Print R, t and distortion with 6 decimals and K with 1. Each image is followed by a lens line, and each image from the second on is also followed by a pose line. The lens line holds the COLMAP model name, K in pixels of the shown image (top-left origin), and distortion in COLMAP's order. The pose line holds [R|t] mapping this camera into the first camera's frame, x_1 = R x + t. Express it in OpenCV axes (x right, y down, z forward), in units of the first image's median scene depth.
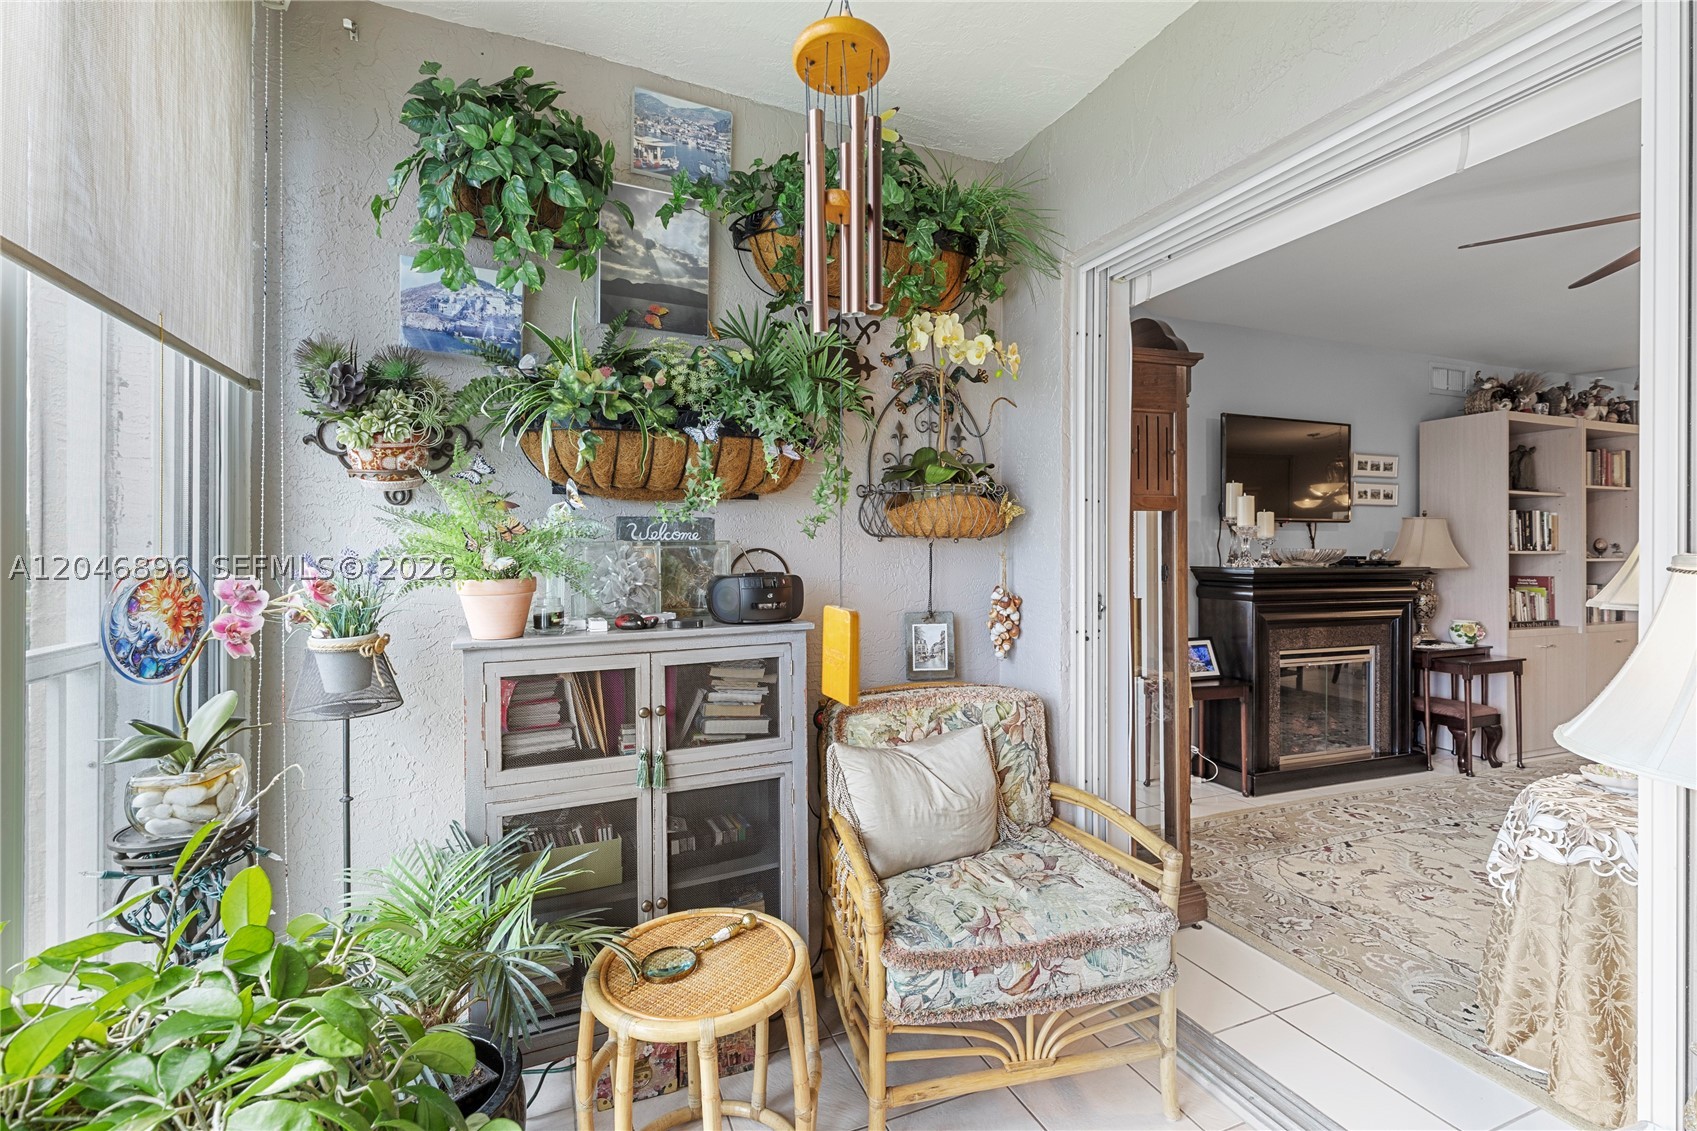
lens RADIAL K [[777.6, 0, 849.8], [0, 777.6, 551.3], [0, 0, 1]] dist [0.004390, 0.000500]
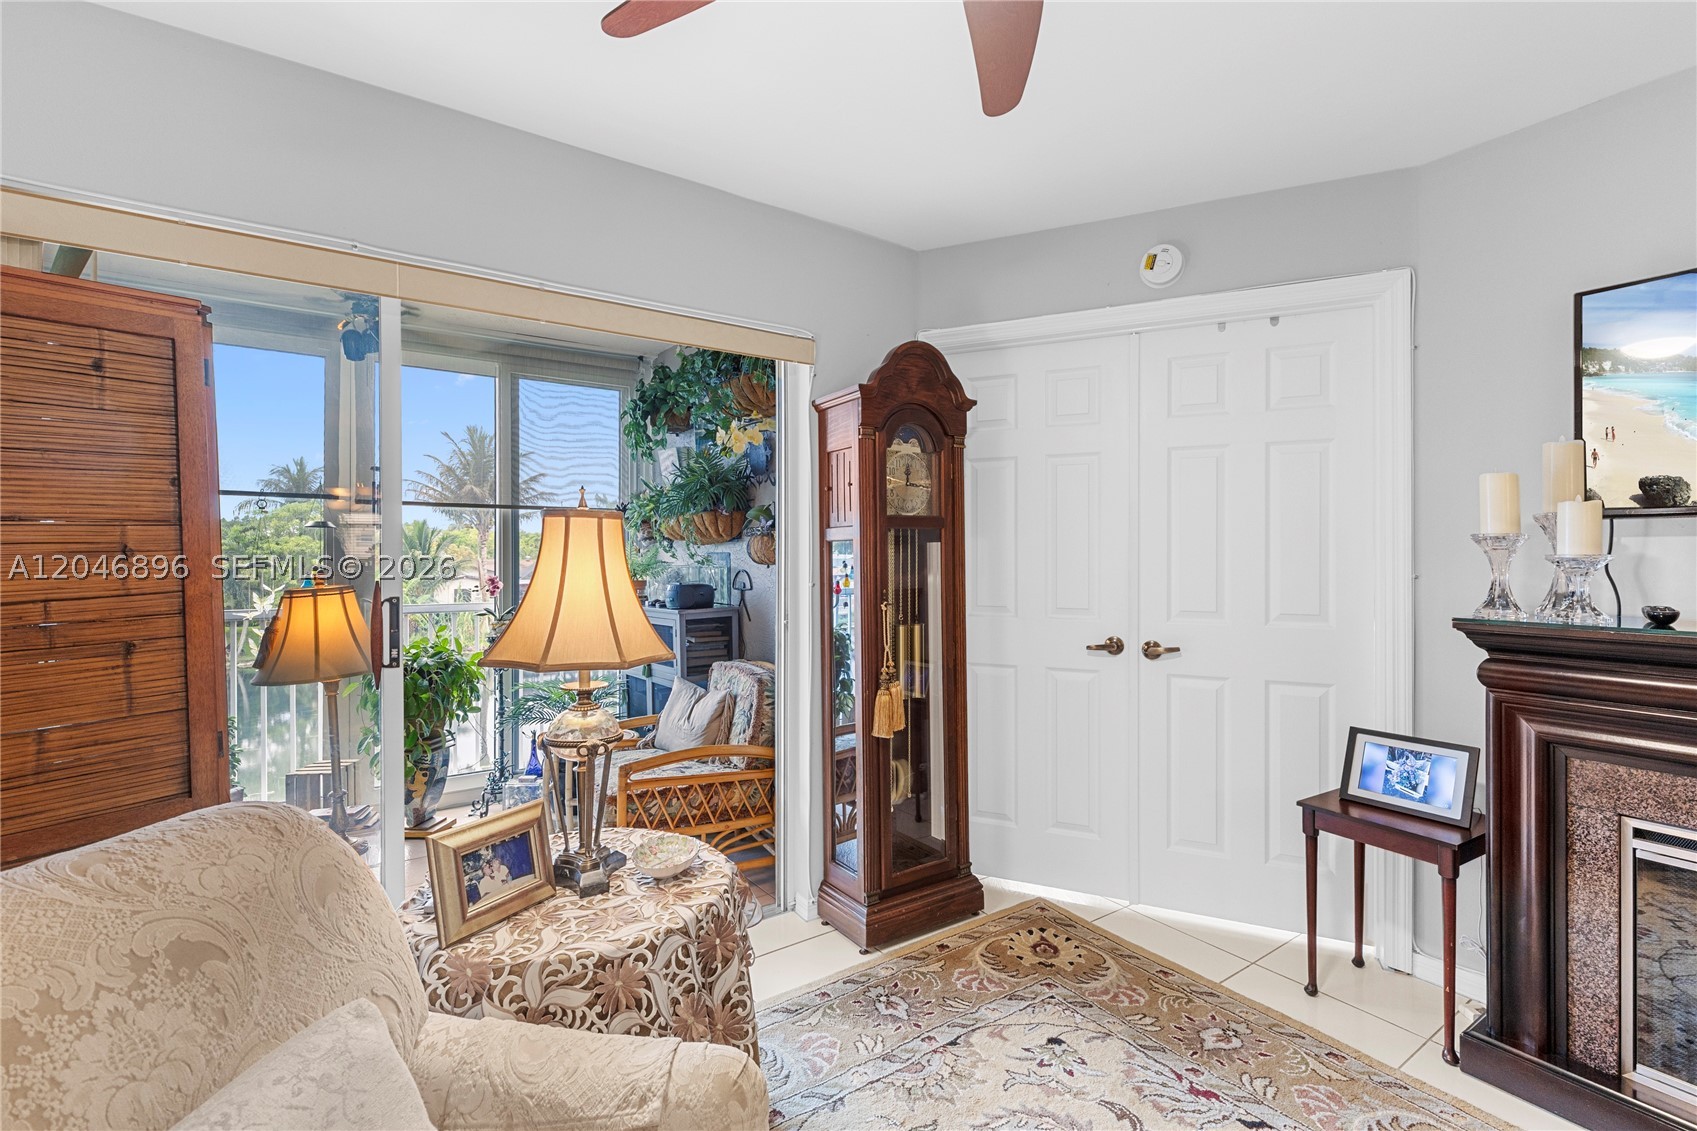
lens RADIAL K [[777.6, 0, 852.6], [0, 777.6, 550.9], [0, 0, 1]] dist [0.004390, 0.000500]
pose [[0.212971, 0.005362, -0.977044, 1.000327], [-0.007170, 0.999967, 0.003925, -0.021572], [0.977032, 0.006169, 0.213002, 0.547762]]
